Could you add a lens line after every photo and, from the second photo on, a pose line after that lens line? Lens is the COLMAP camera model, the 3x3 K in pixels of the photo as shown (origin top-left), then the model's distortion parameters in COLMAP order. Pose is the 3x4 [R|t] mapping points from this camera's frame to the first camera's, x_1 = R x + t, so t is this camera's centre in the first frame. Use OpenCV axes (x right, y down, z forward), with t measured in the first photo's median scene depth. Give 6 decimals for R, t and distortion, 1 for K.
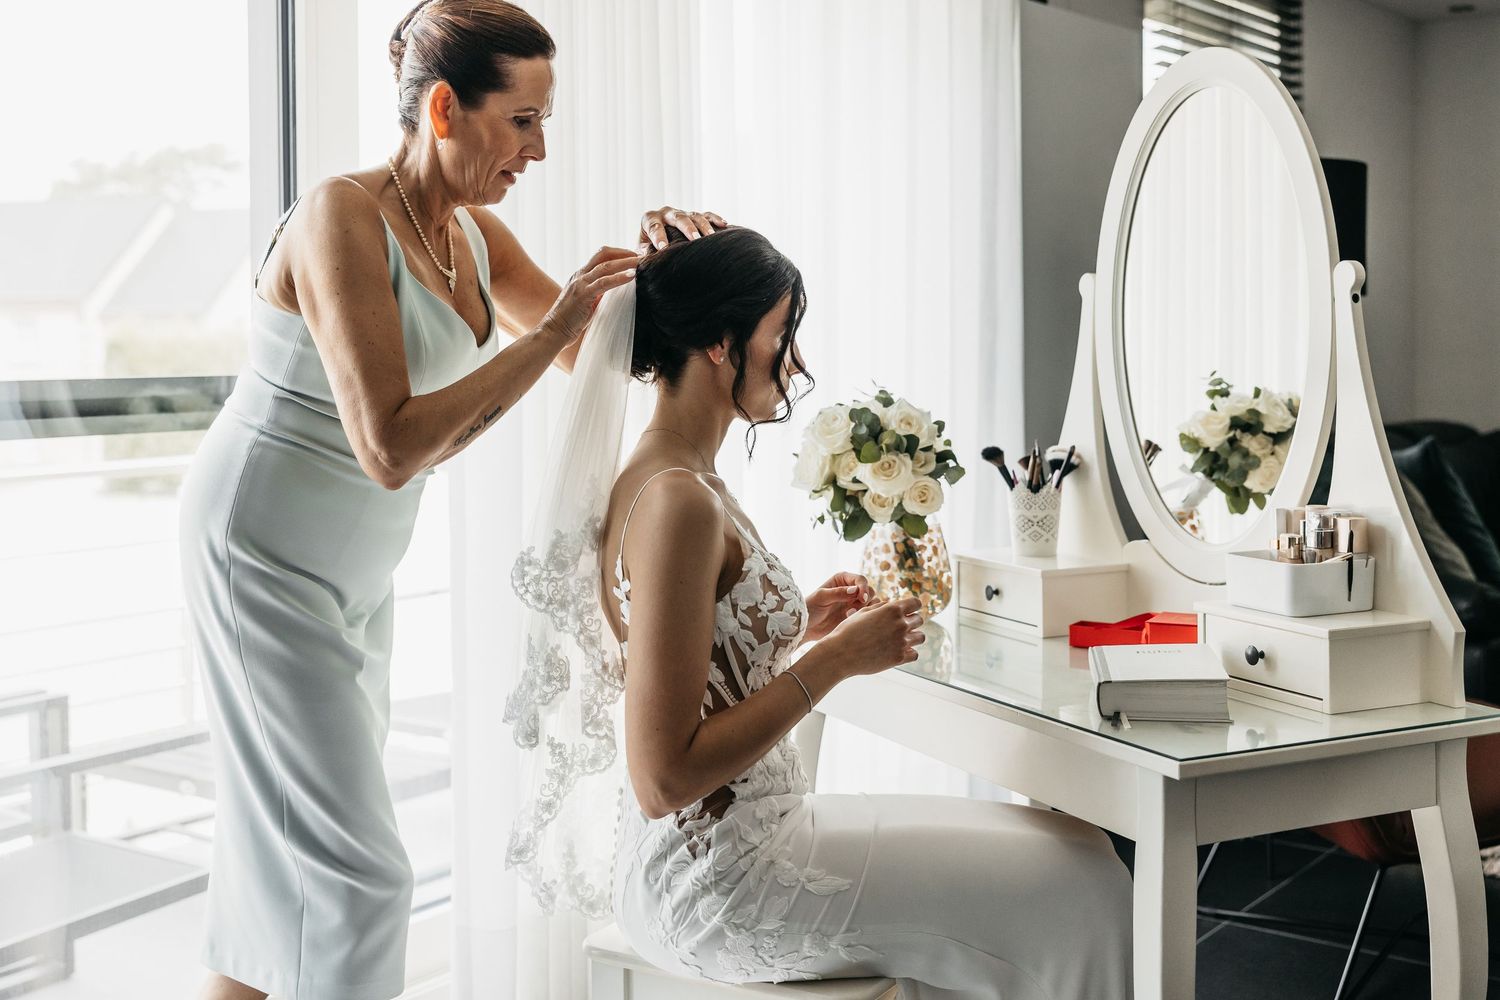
lens RADIAL K [[1784.0, 0, 765.9], [0, 1784.0, 351.3], [0, 0, 1]] dist [0.009121, 0.000000]
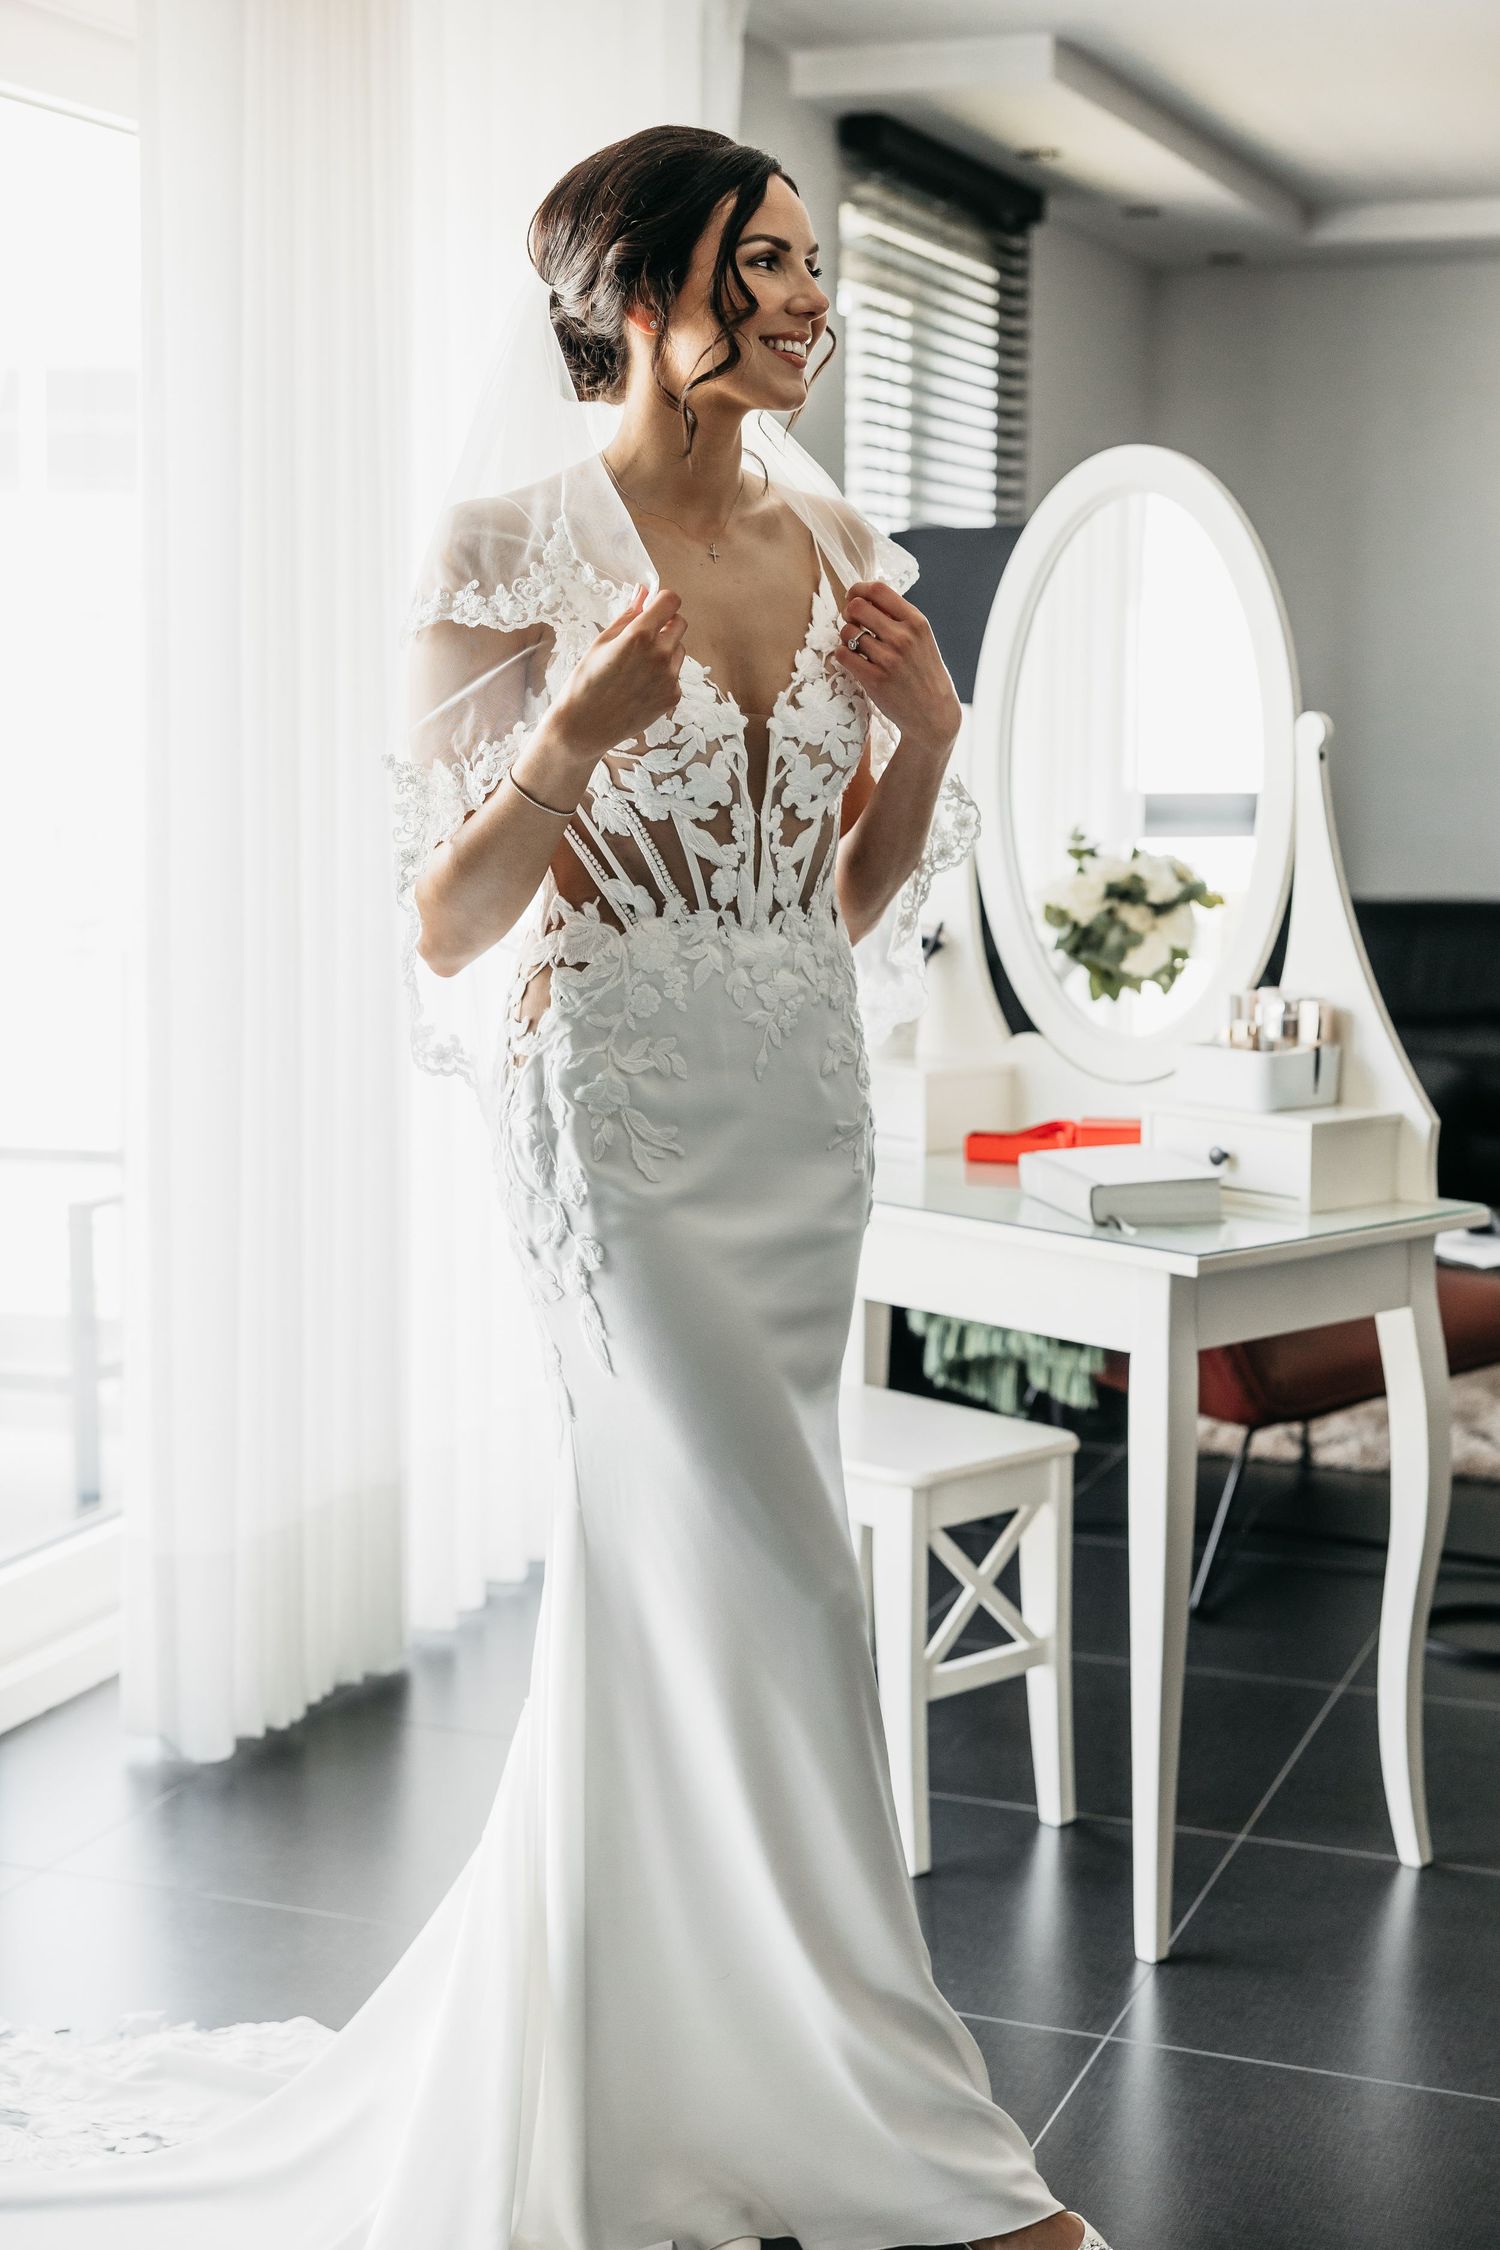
lens RADIAL K [[3356.1, 0, 710.0], [0, 3356.1, 1063.8], [0, 0, 1]] dist [0.024553, 0.000000]
pose [[0.960763, -0.013853, 0.277025, -0.354312], [-0.014624, 0.994833, 0.100466, -0.033813], [-0.276986, -0.100575, 0.955596, -0.432449]]
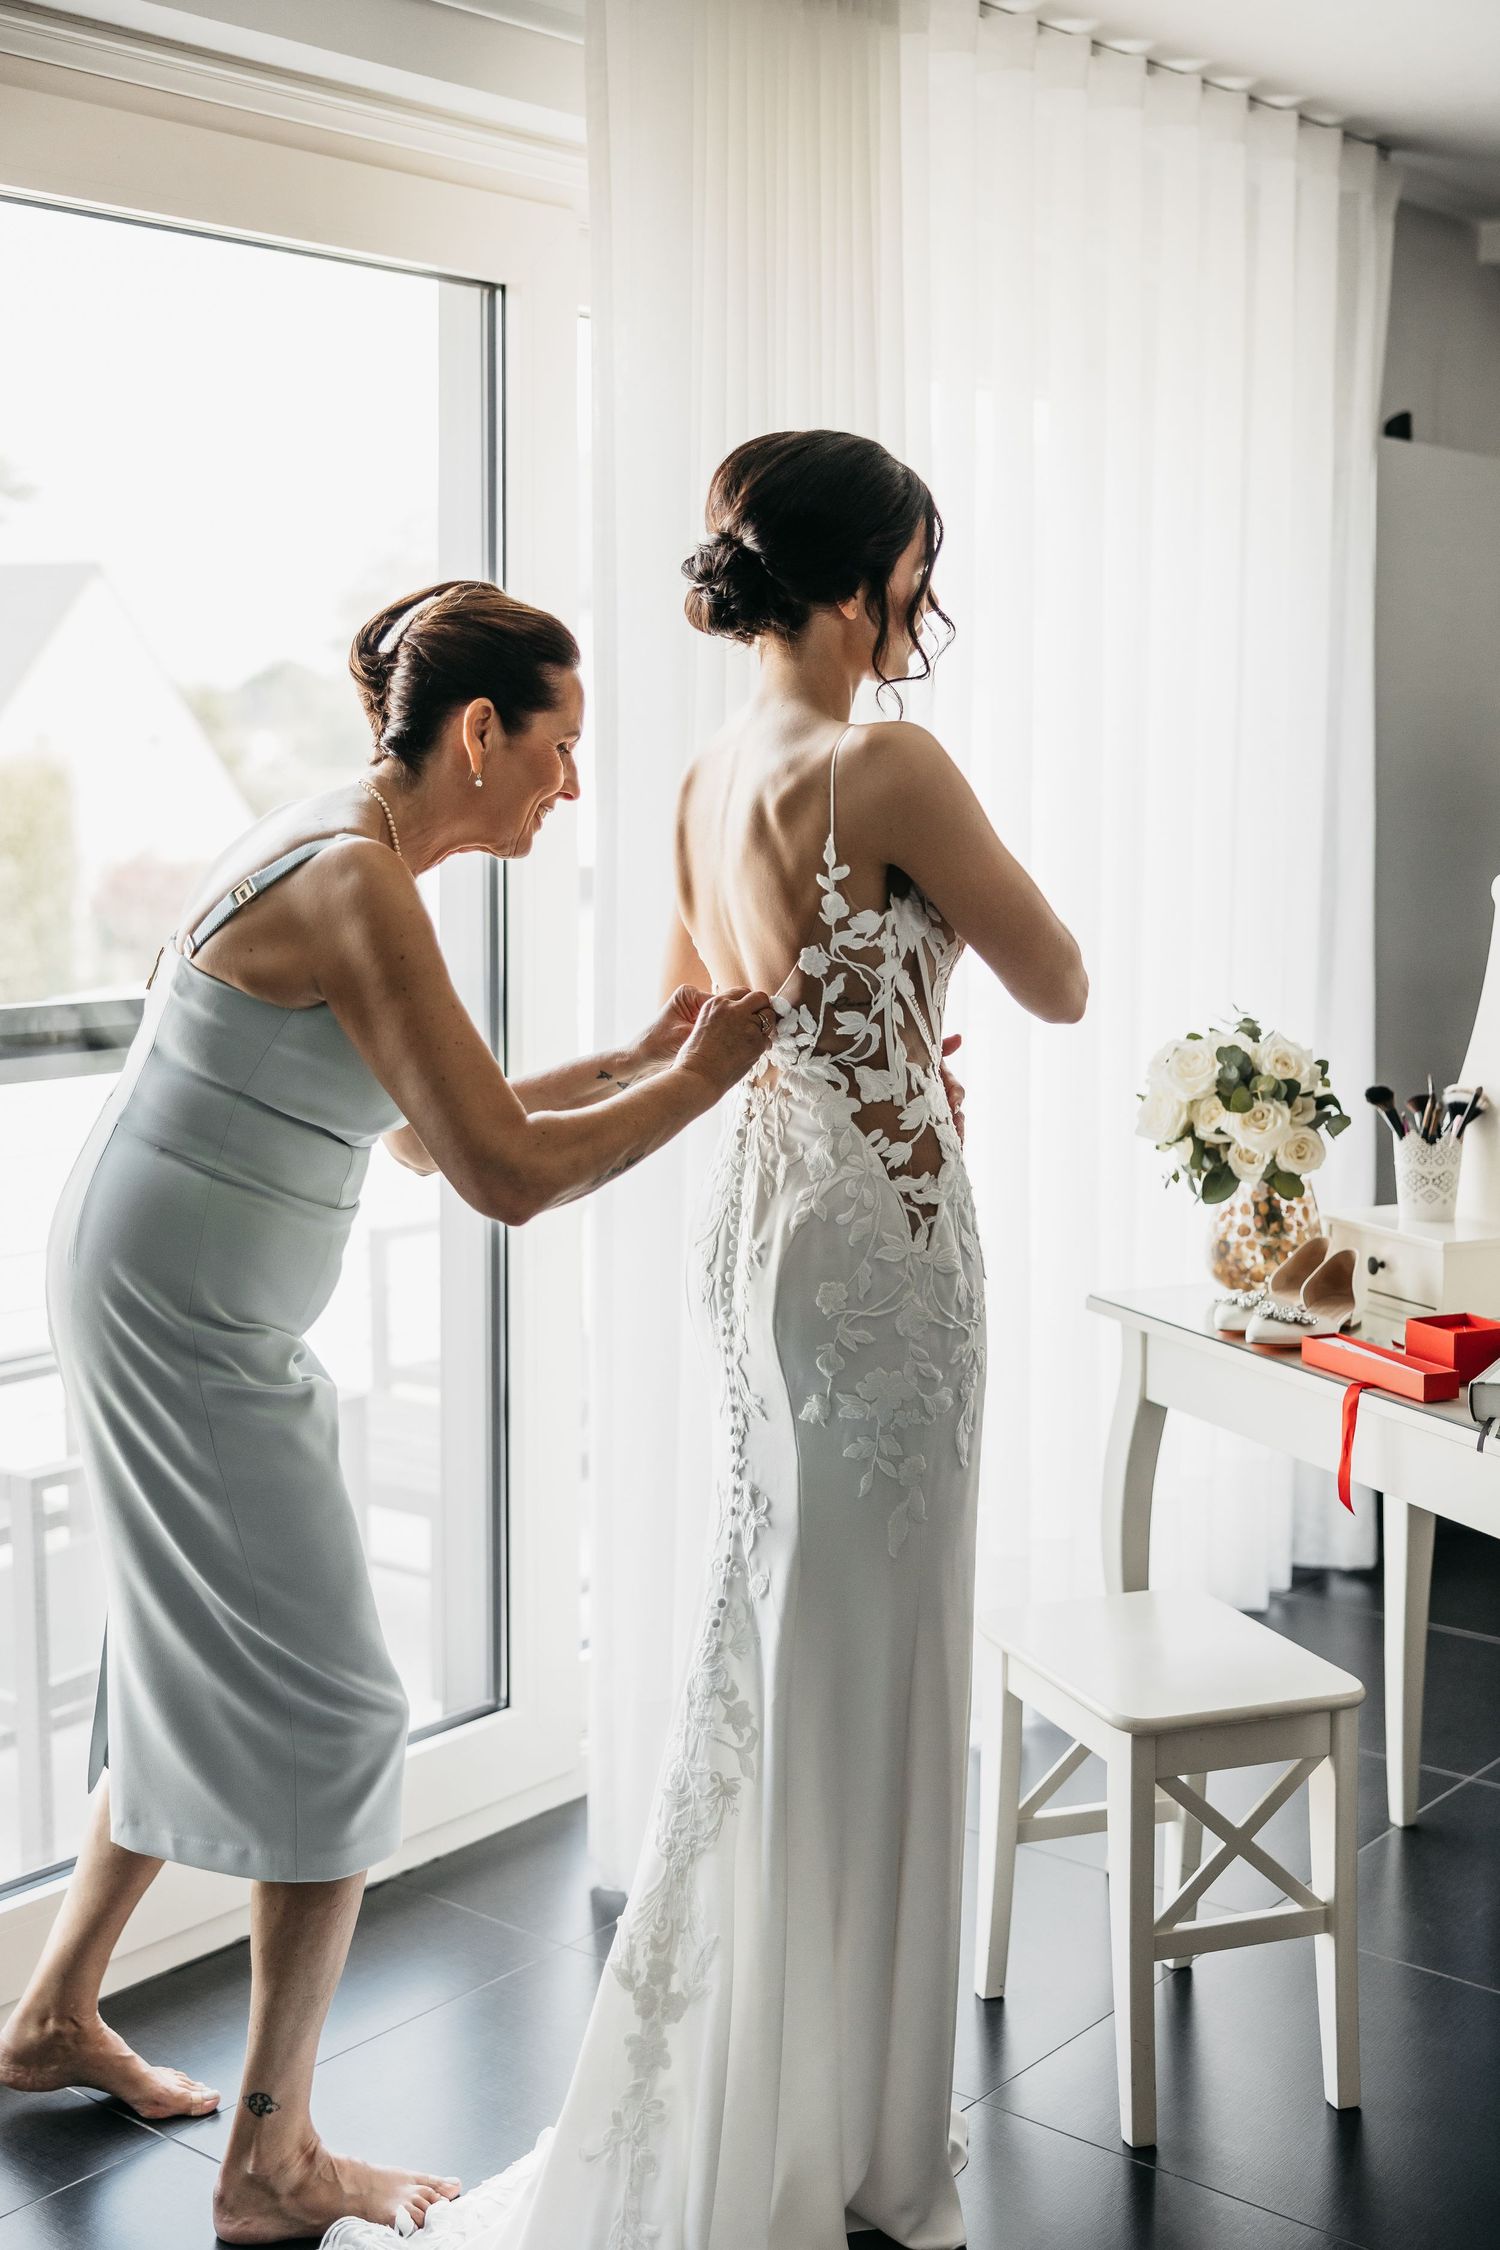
lens RADIAL K [[2854.1, 0, 708.6], [0, 2854.1, 954.0], [0, 0, 1]] dist [0.005797, 0.000000]
pose [[0.999067, 0.014478, -0.040697, -0.126194], [-0.011880, 0.997919, 0.063383, -0.085656], [0.041530, -0.062840, 0.997159, -0.302229]]
